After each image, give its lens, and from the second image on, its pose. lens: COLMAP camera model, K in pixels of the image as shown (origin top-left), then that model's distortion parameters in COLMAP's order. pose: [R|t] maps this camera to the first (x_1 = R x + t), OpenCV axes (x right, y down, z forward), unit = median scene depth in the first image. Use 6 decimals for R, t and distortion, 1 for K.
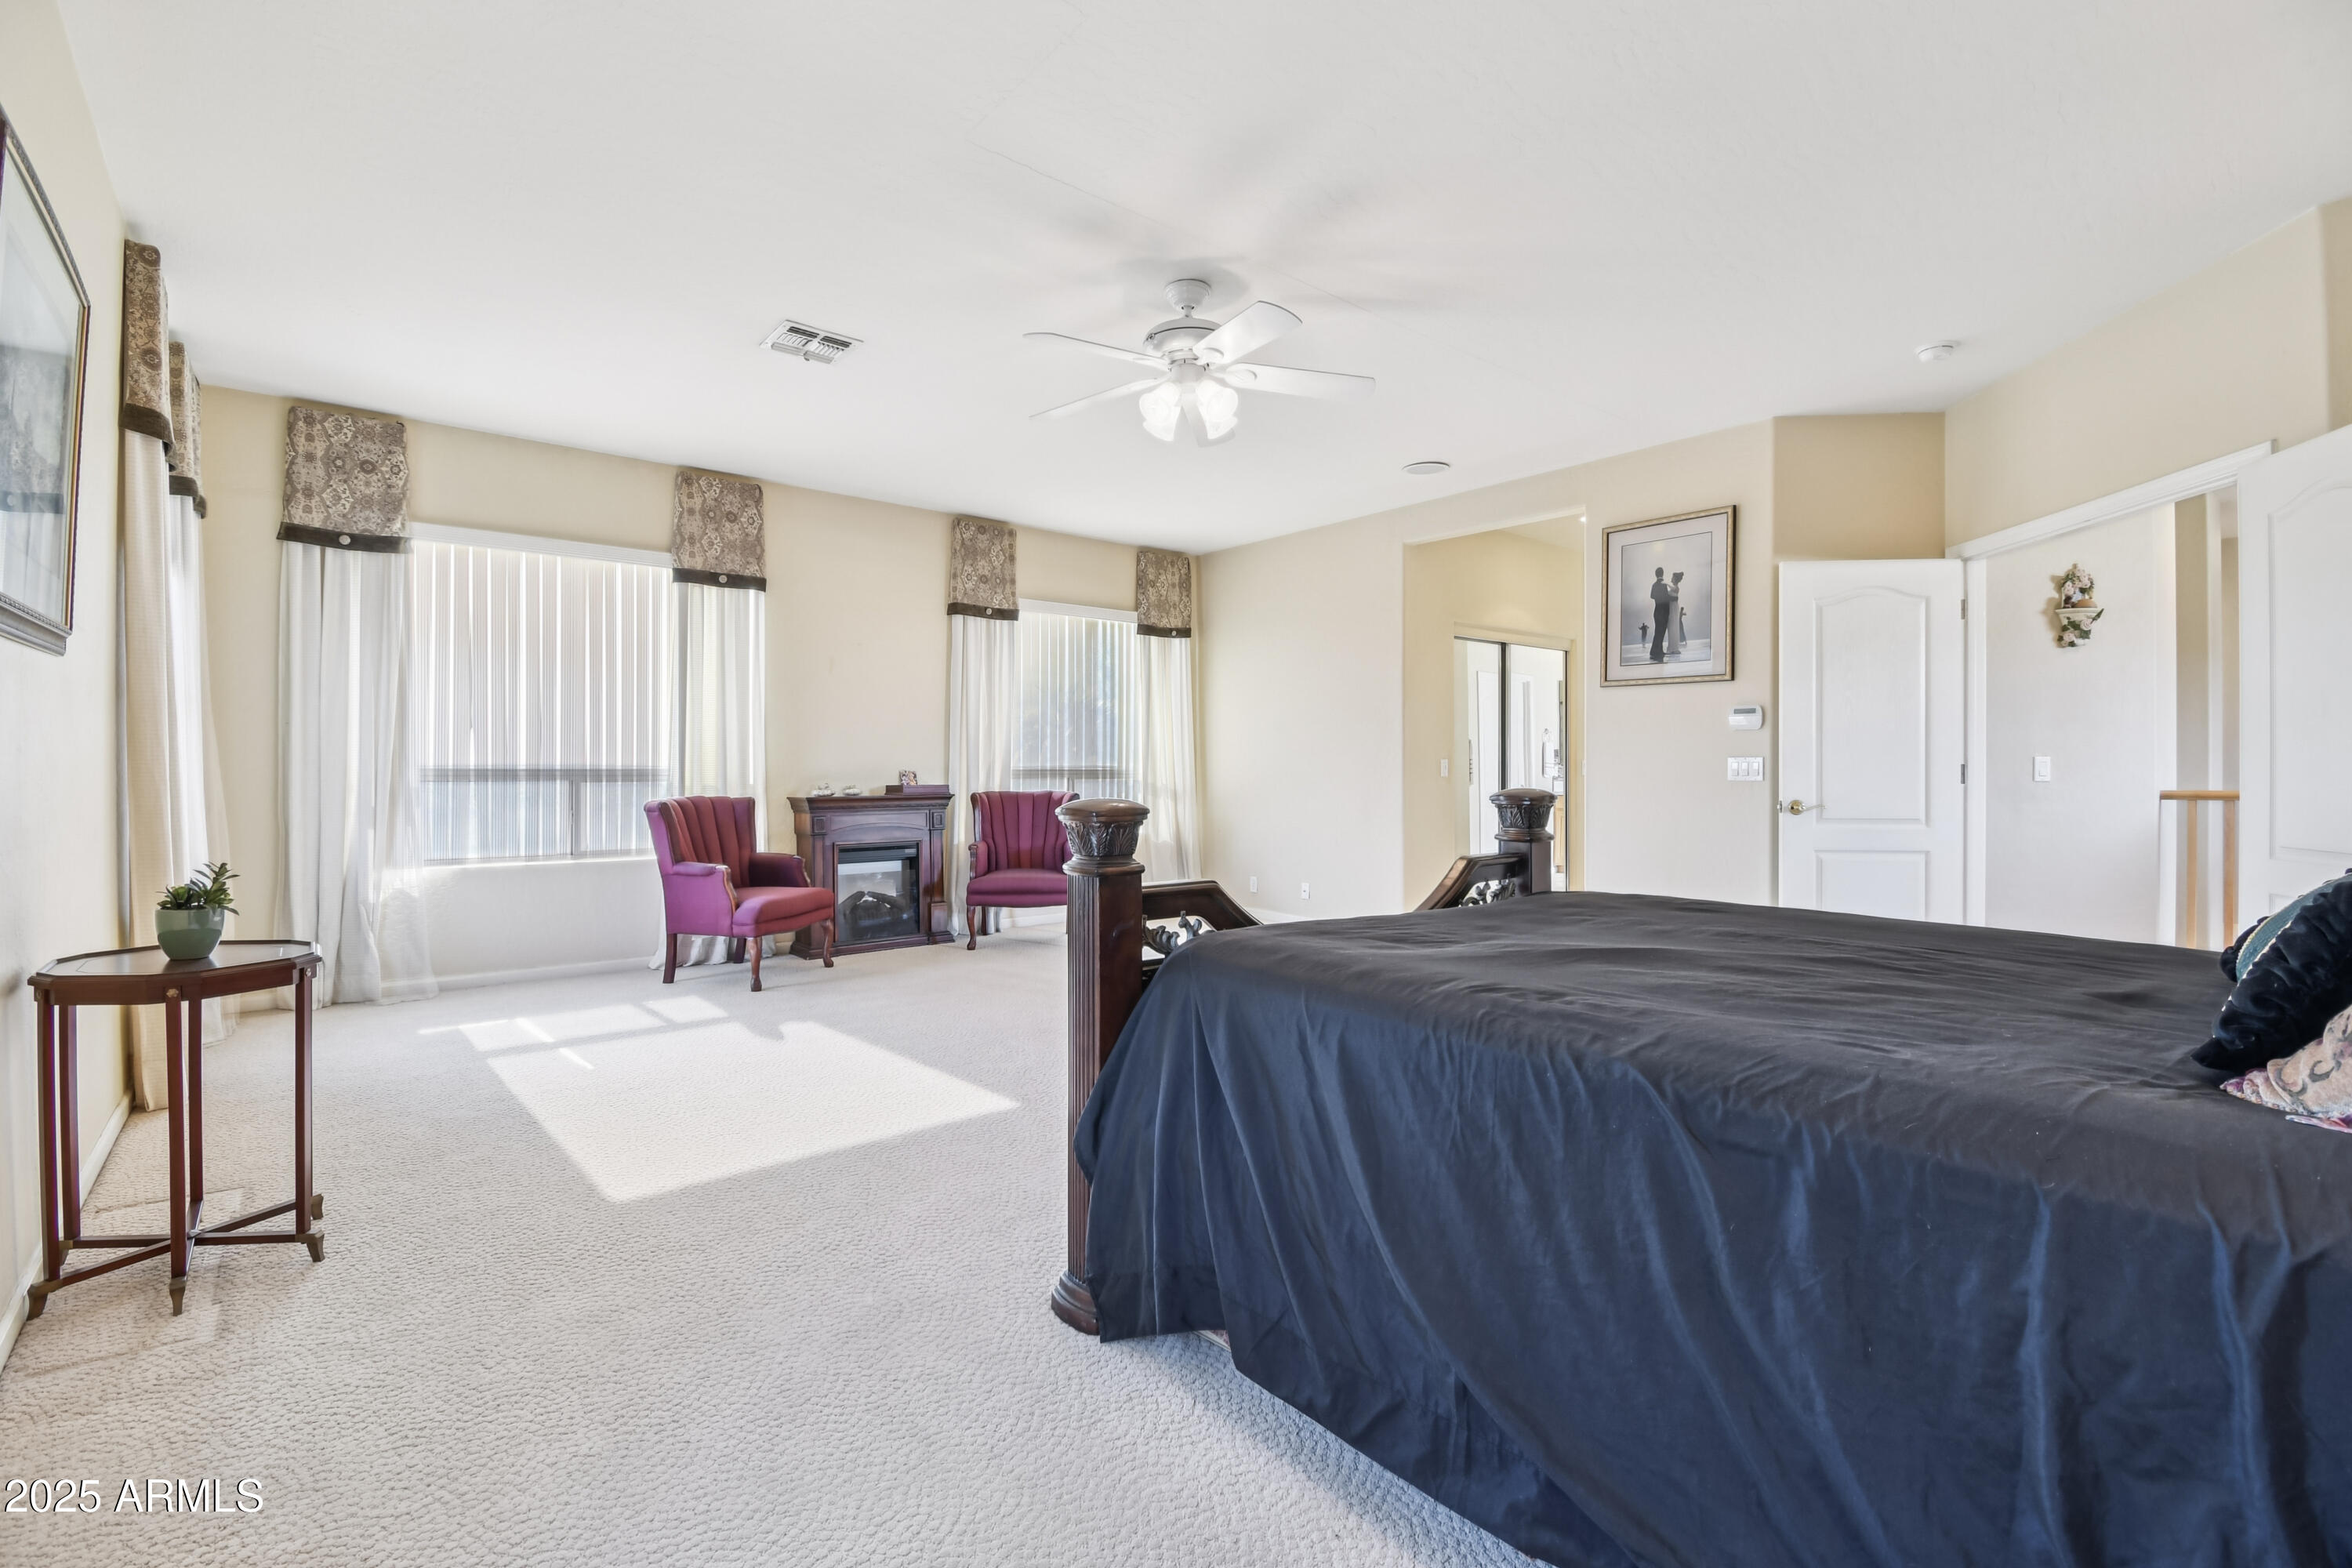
lens RADIAL K [[1064.4, 0, 1176.0], [0, 1064.4, 784.0], [0, 0, 1]] dist [0.016938, -0.021742]
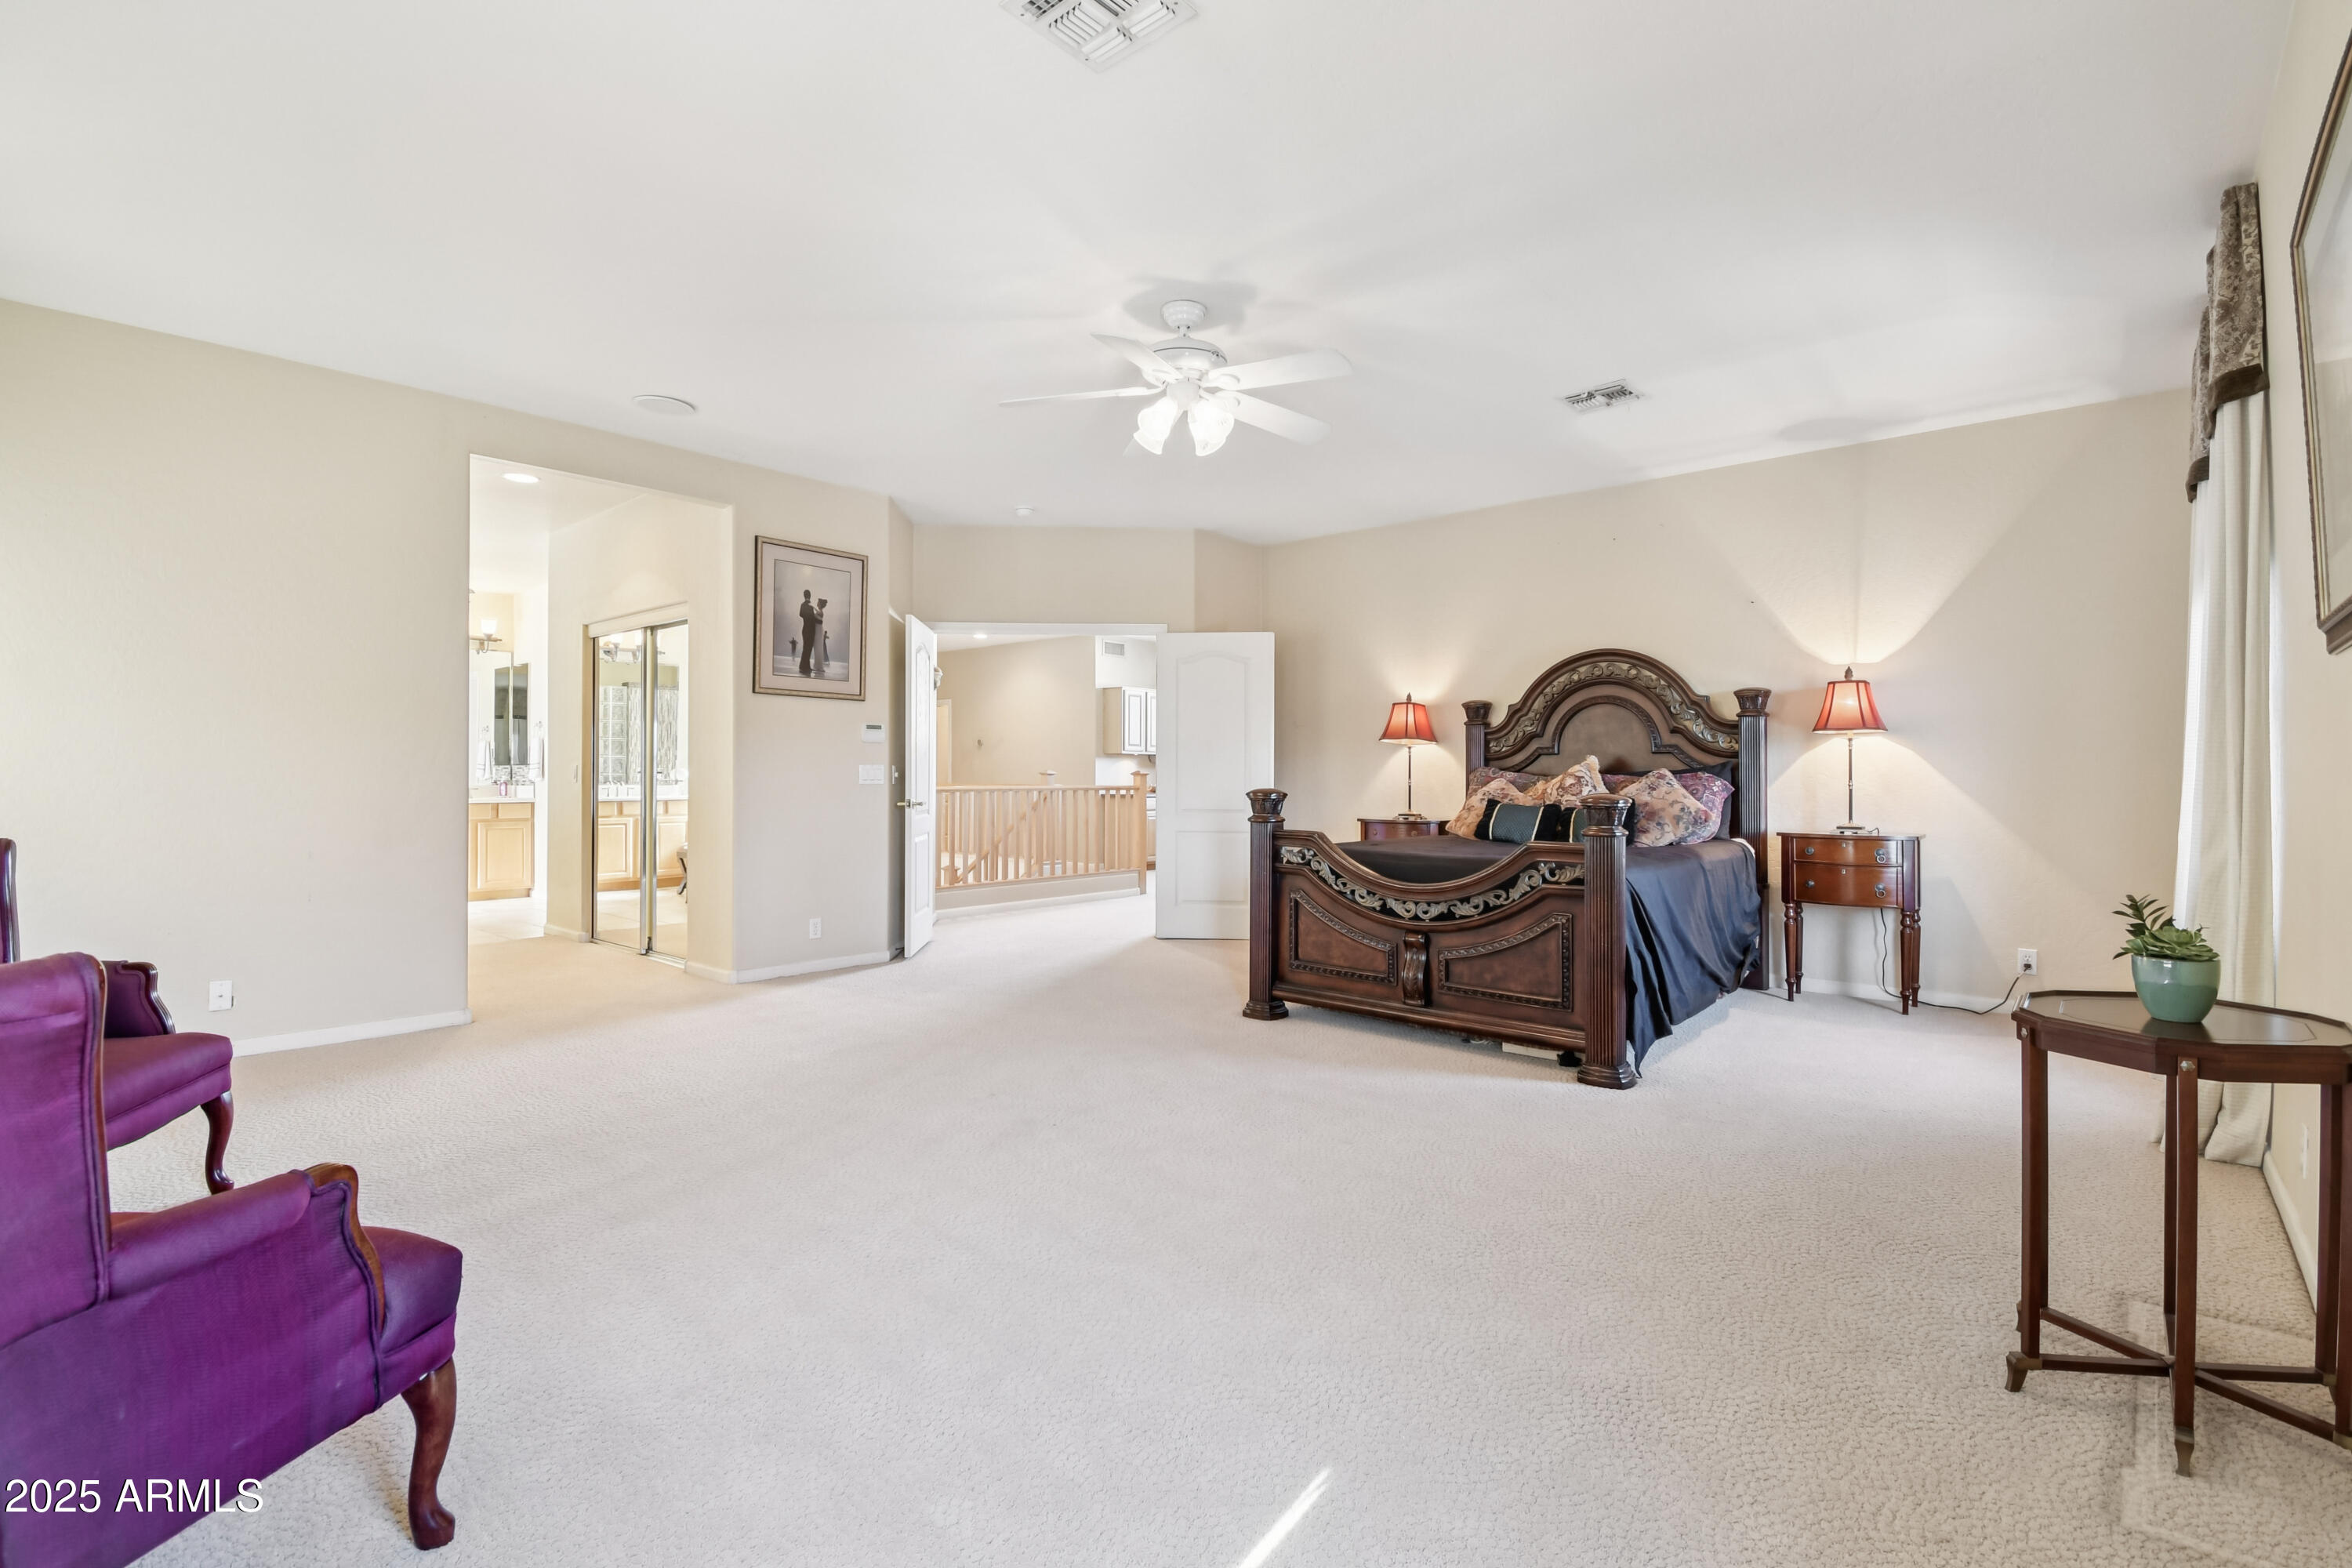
lens RADIAL K [[1064.4, 0, 1176.0], [0, 1064.4, 784.0], [0, 0, 1]] dist [0.016938, -0.021742]
pose [[-0.165239, -0.004544, 0.986243, -0.685610], [0.011279, 0.999915, 0.006497, -0.007468], [-0.986189, 0.012198, -0.165174, 0.813586]]
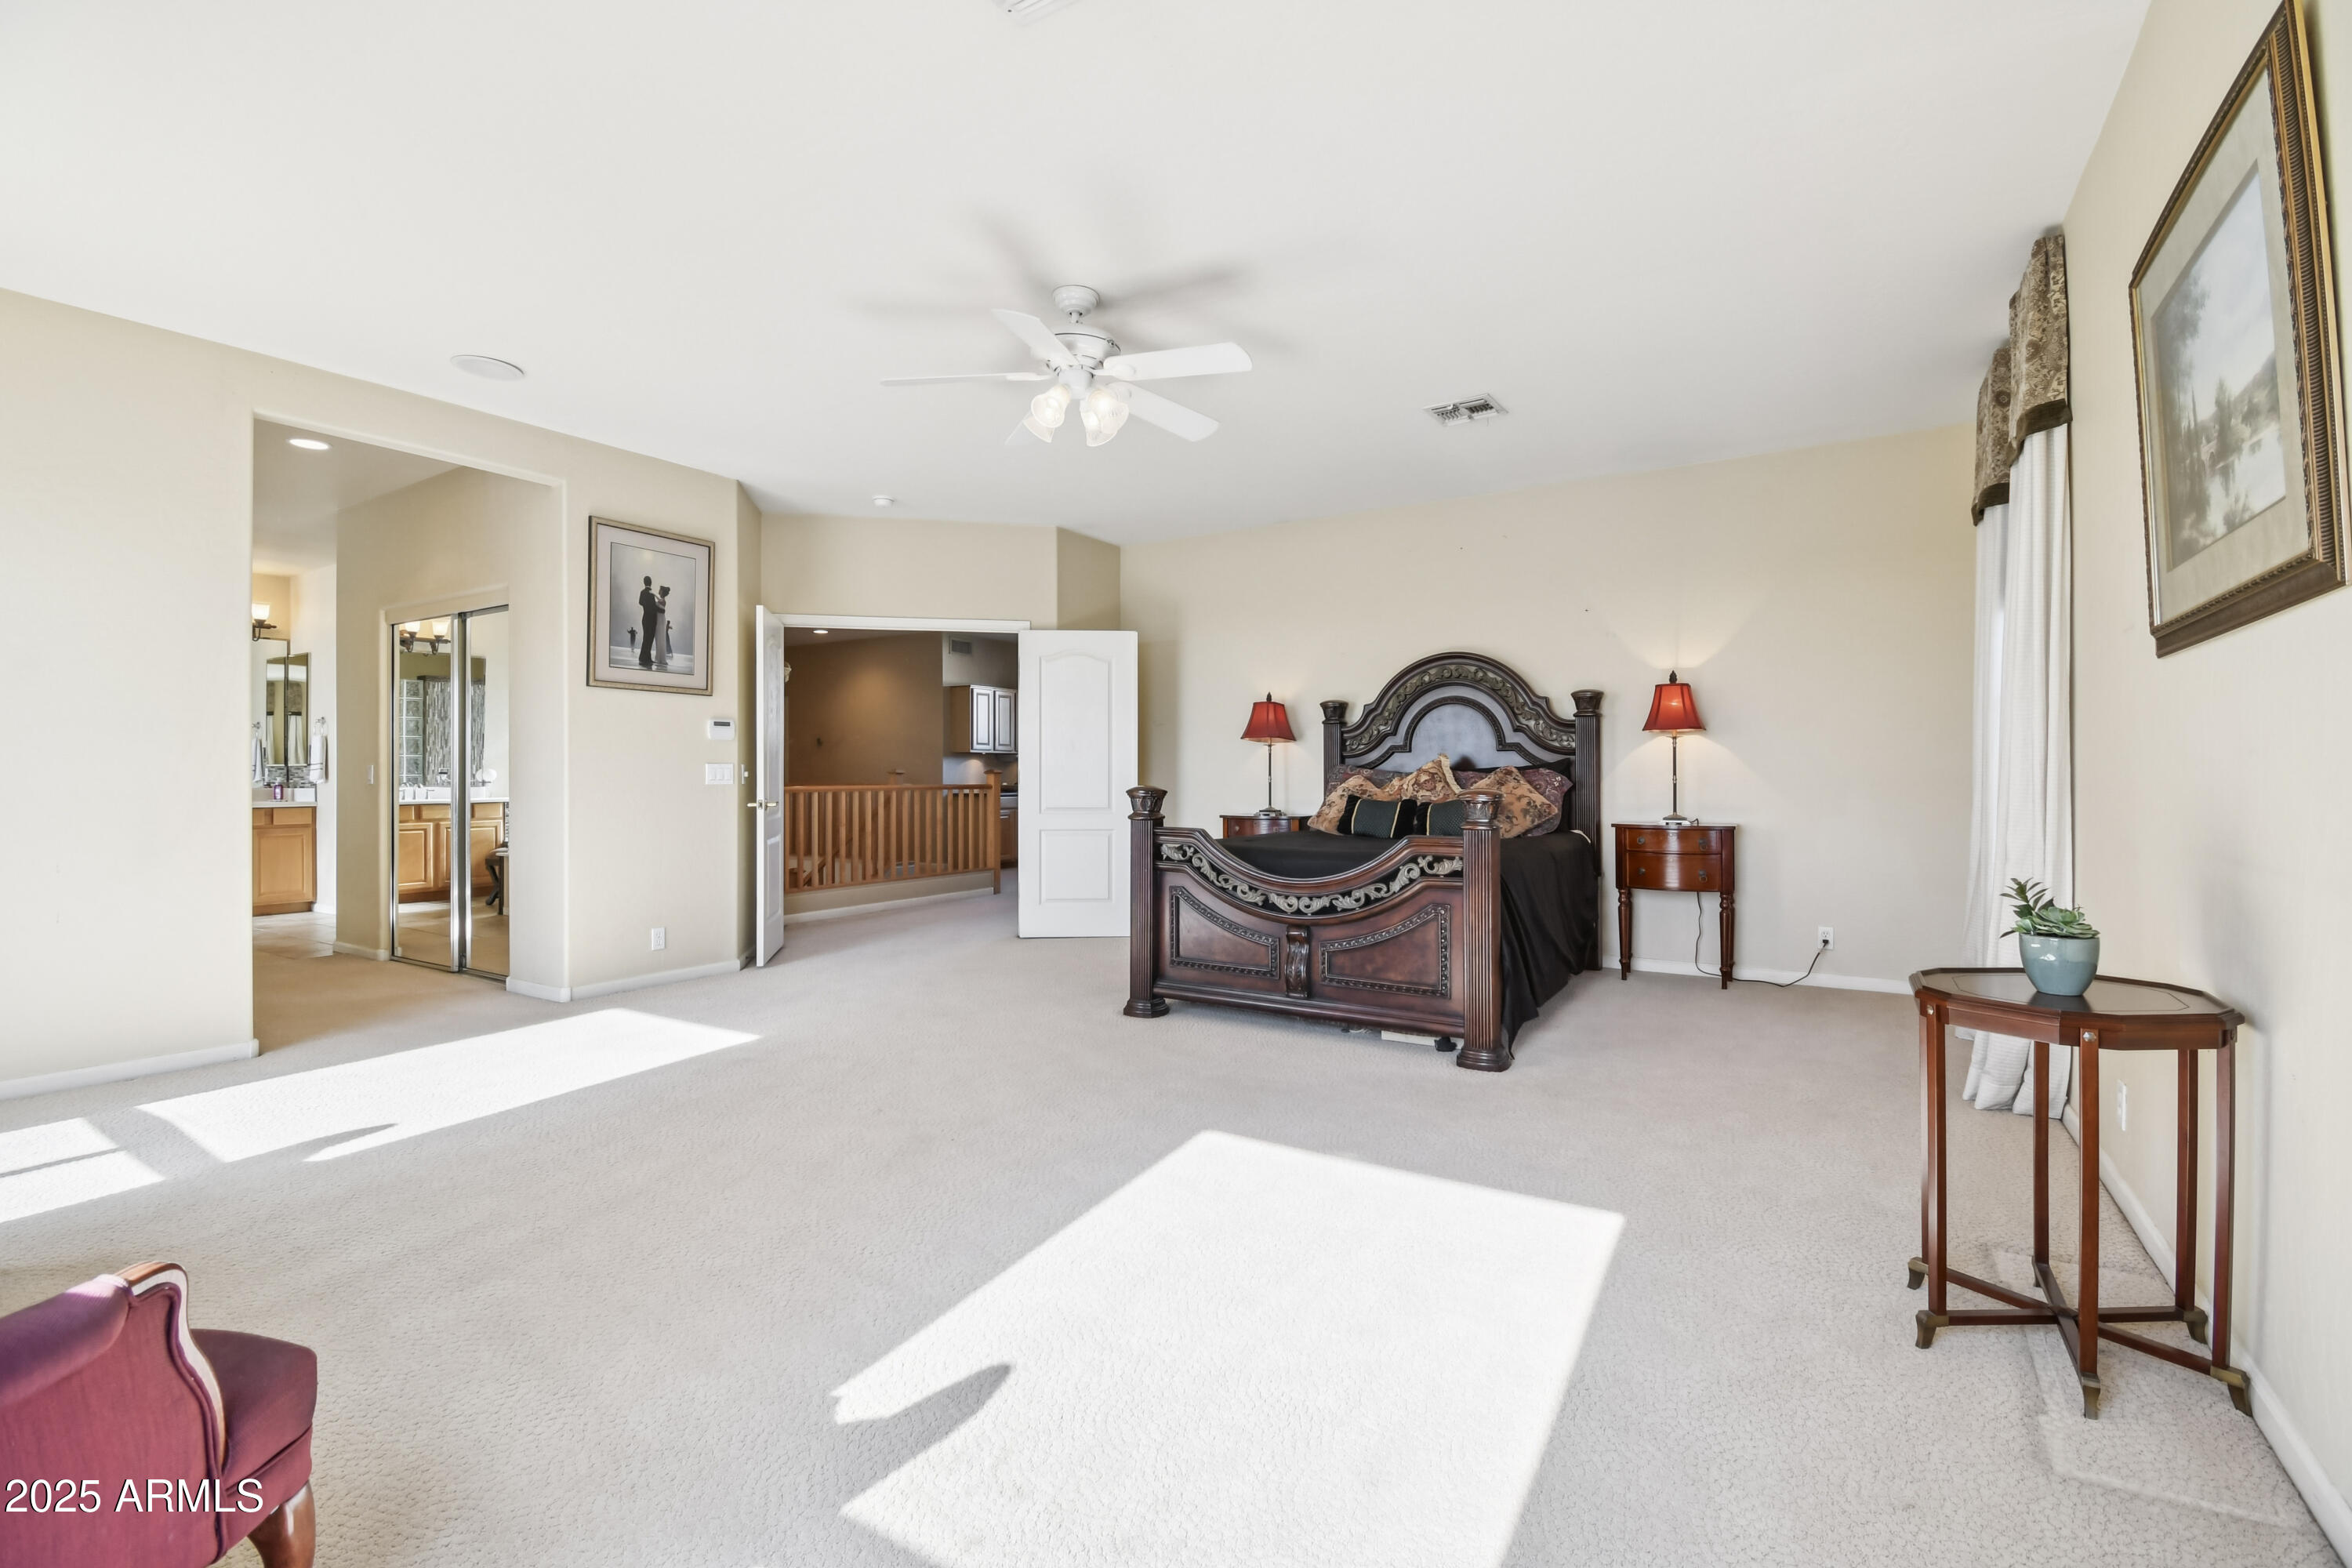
lens RADIAL K [[1040.3, 0, 1176.0], [0, 1040.3, 784.0], [0, 0, 1]] dist [0.020931, -0.025769]
pose [[-0.315847, -0.004531, 0.948799, -0.652644], [0.015558, 0.999829, 0.009954, -0.007036], [-0.948683, 0.017905, -0.315722, 0.842701]]
